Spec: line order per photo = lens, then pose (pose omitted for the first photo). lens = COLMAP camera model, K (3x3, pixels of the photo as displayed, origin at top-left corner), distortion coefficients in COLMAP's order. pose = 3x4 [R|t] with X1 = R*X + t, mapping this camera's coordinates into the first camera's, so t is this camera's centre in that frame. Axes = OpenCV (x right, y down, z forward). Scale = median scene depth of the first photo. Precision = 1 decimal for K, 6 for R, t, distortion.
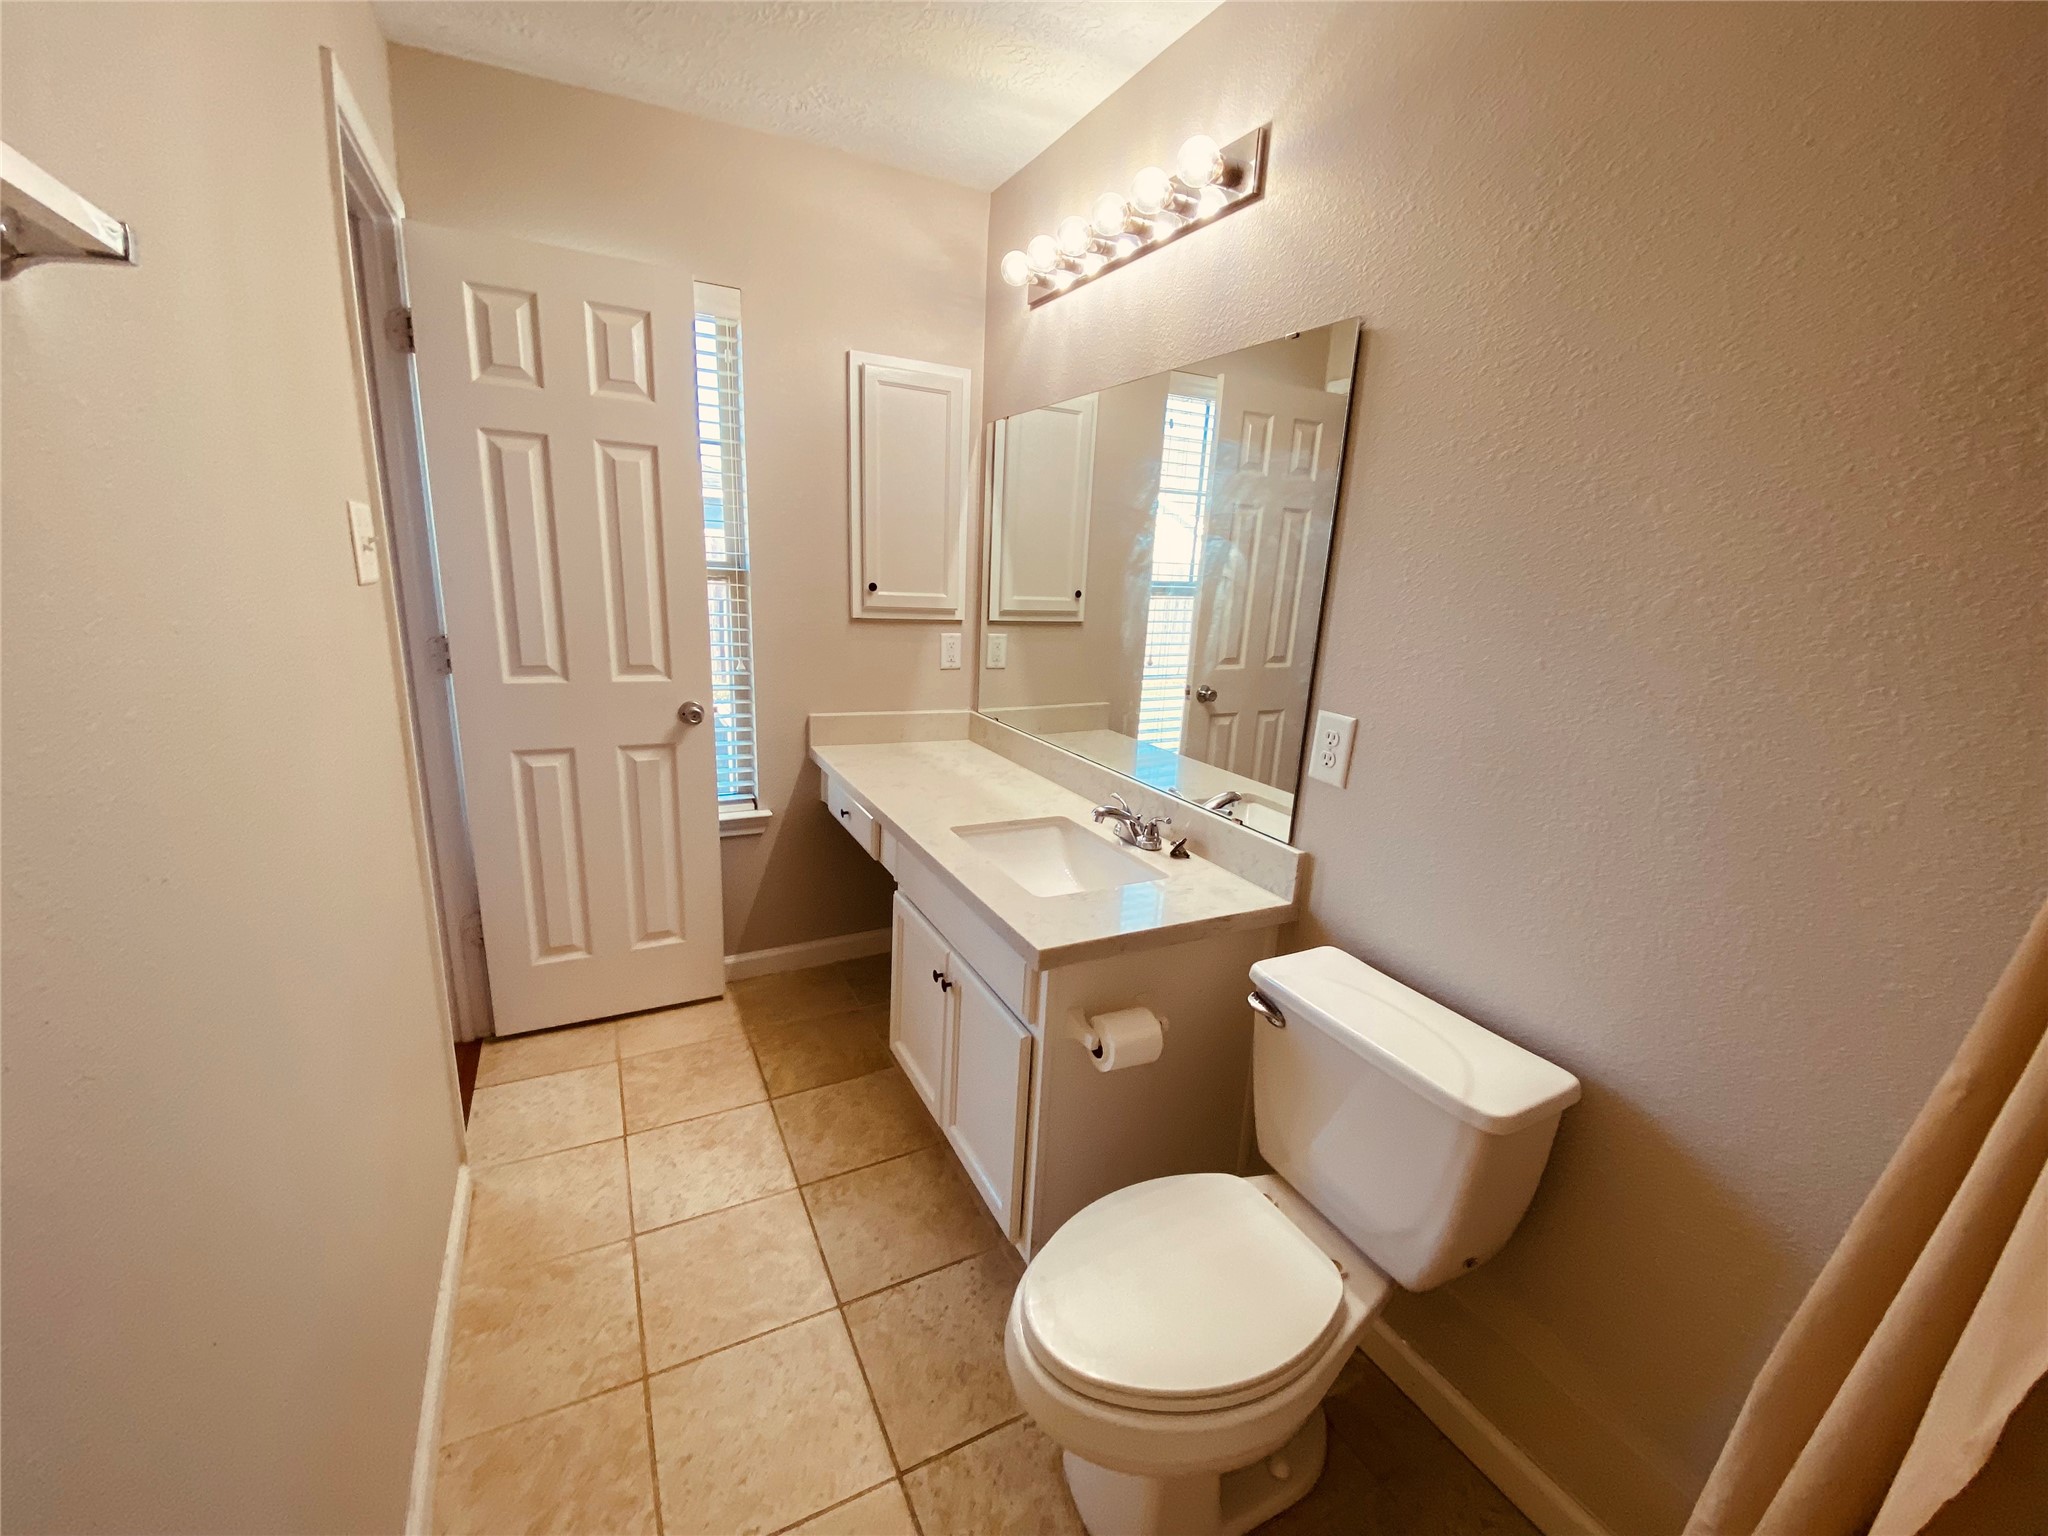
lens RADIAL K [[827.9, 0, 1025.8], [0, 827.9, 771.5], [0, 0, 1]] dist [0.035372, -0.027125]
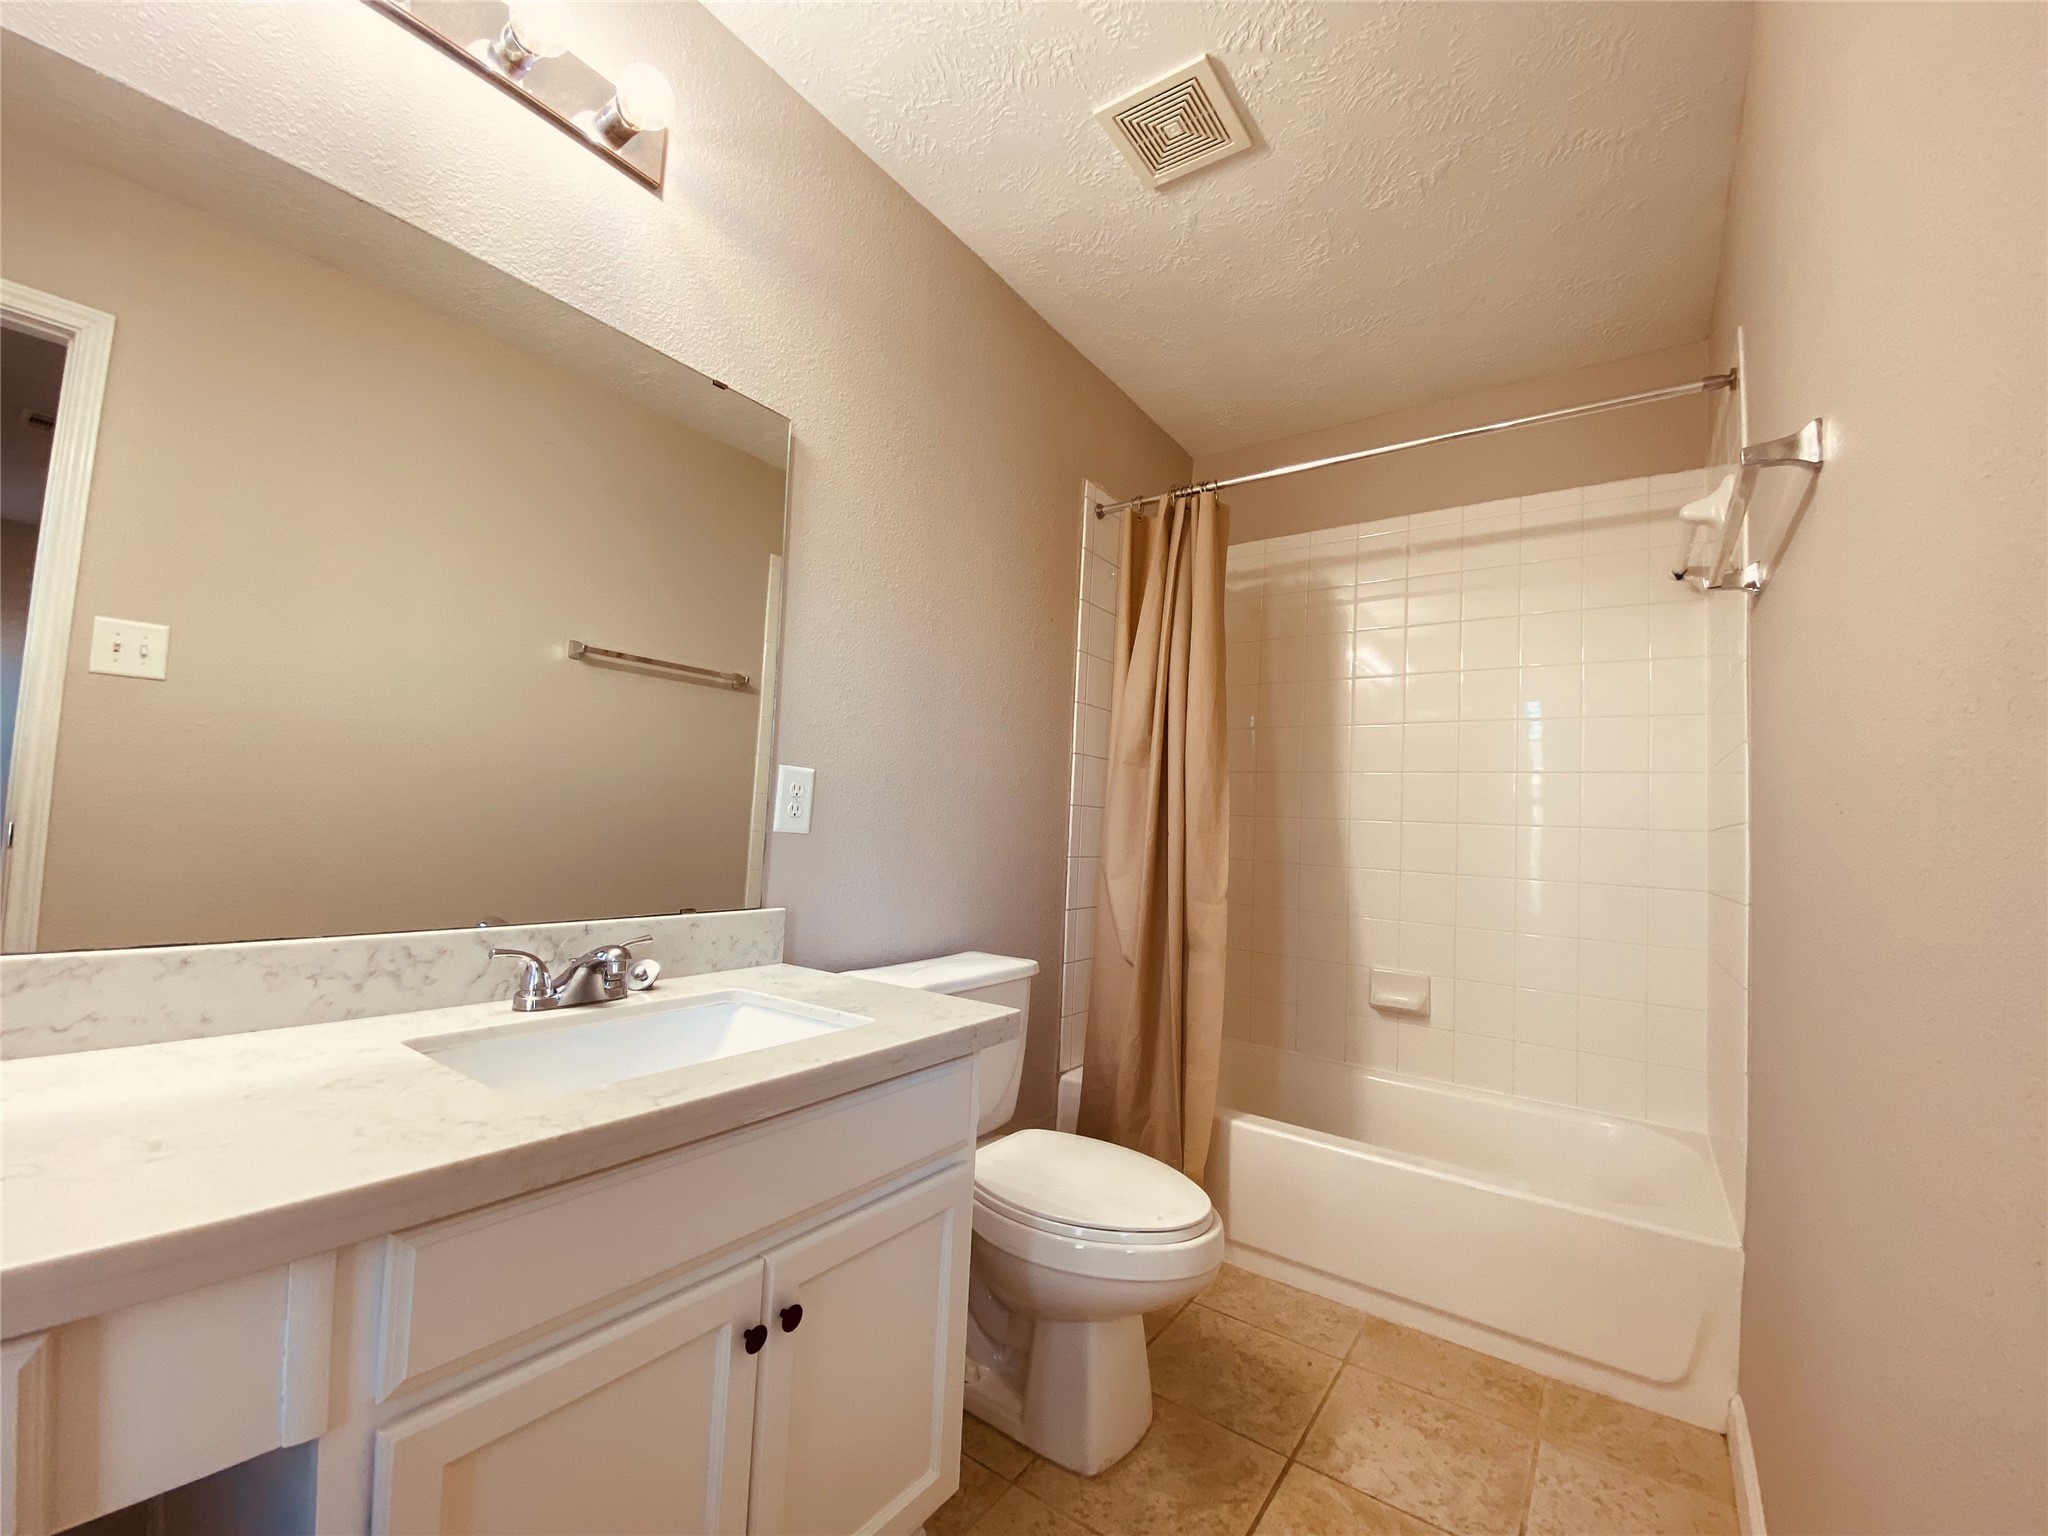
lens RADIAL K [[827.9, 0, 1025.8], [0, 827.9, 771.5], [0, 0, 1]] dist [0.035372, -0.027125]
pose [[-0.437891, -0.016769, 0.898871, -0.741534], [0.150629, 0.984324, 0.091744, -0.119686], [-0.886319, 0.175570, -0.428501, 1.224959]]
